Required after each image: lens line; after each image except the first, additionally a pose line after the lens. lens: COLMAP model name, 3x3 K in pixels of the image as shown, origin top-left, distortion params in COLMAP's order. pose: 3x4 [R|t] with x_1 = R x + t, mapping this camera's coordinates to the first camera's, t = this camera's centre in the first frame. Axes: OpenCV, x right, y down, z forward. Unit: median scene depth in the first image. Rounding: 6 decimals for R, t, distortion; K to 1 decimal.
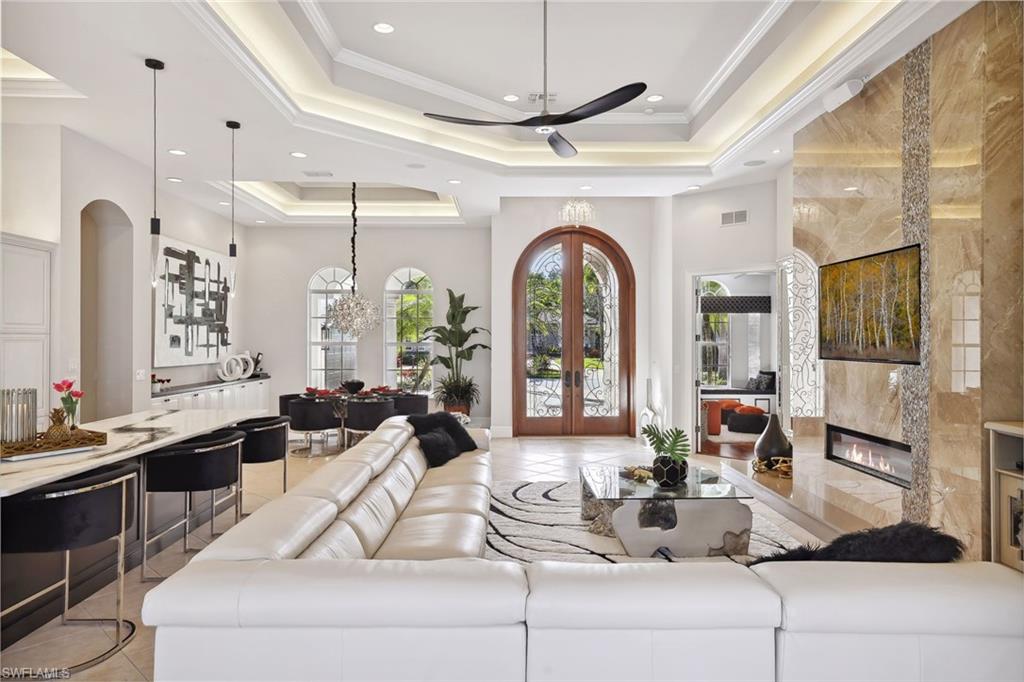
lens RADIAL K [[657.2, 0, 512.0], [0, 657.2, 341.0], [0, 0, 1]] dist [0.001582, 0.032667]
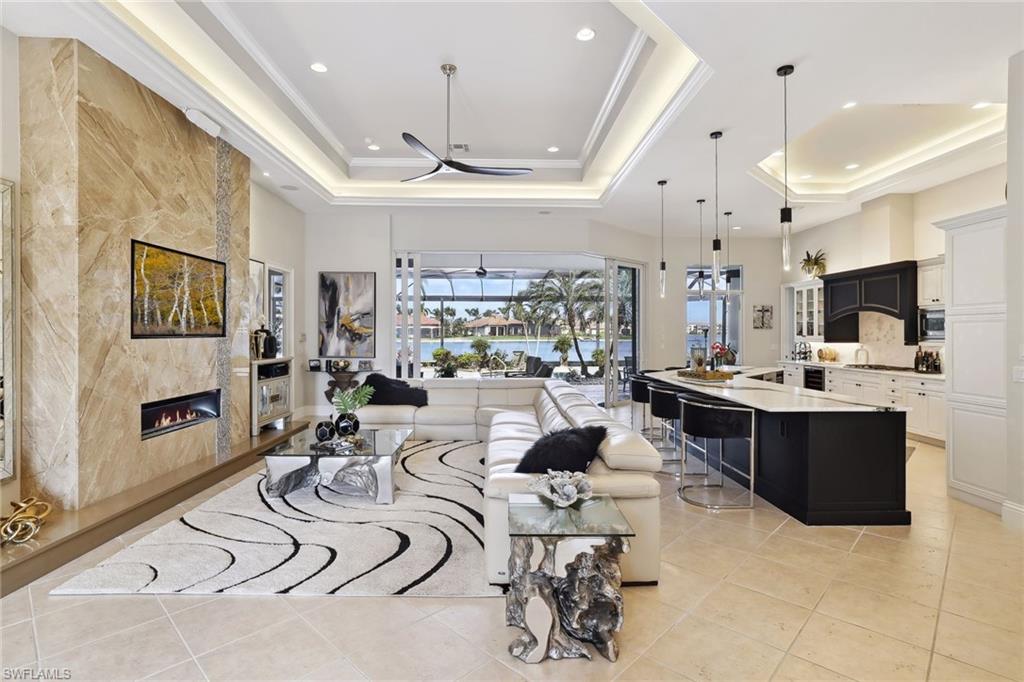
lens RADIAL K [[507.8, 0, 511.3], [0, 507.8, 331.2], [0, 0, 1]] dist [0.001011, 0.000680]
pose [[-0.999961, -0.002523, -0.008432, -0.039156], [-0.002518, 0.999997, -0.000649, 0.009866], [0.008433, -0.000628, -0.999964, 1.086758]]
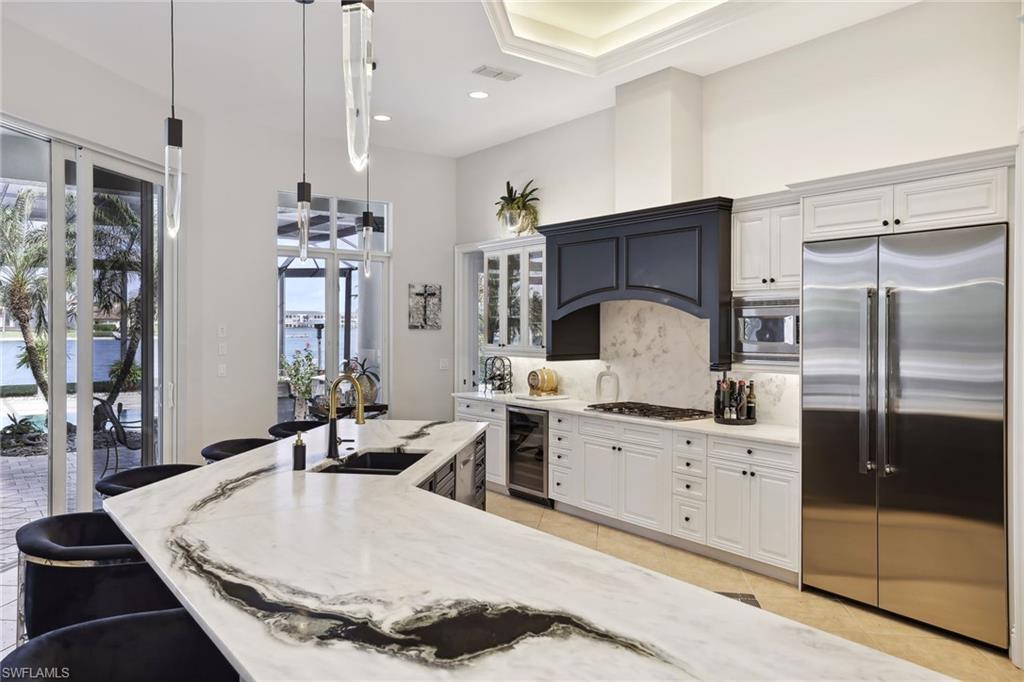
lens RADIAL K [[742.8, 0, 511.2], [0, 742.8, 324.1], [0, 0, 1]] dist [0.003420, 0.001291]
pose [[-0.810199, -0.004962, -0.586134, -0.197601], [-0.004722, 0.999987, -0.001938, -0.003504], [0.586136, 0.001198, -0.810212, 0.685989]]
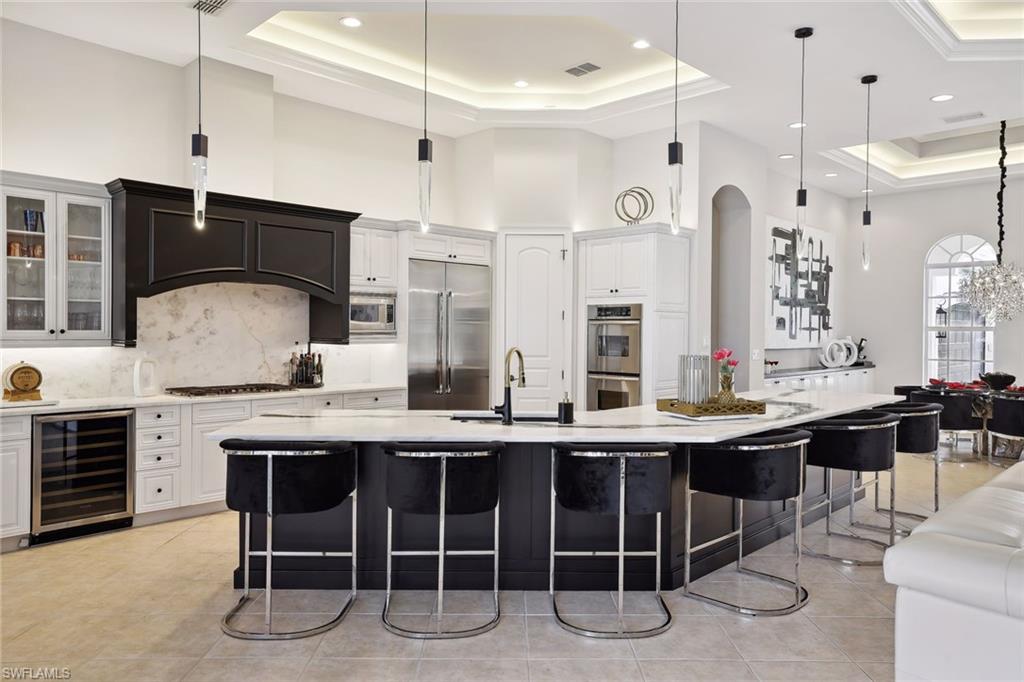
lens RADIAL K [[712.1, 0, 512.0], [0, 712.1, 341.0], [0, 0, 1]] dist [0.030957, 0.000732]
pose [[0.707850, 0.017048, -0.706157, -0.044547], [-0.008482, 0.999842, 0.015636, 0.013565], [0.706312, -0.005078, 0.707883, -0.032652]]
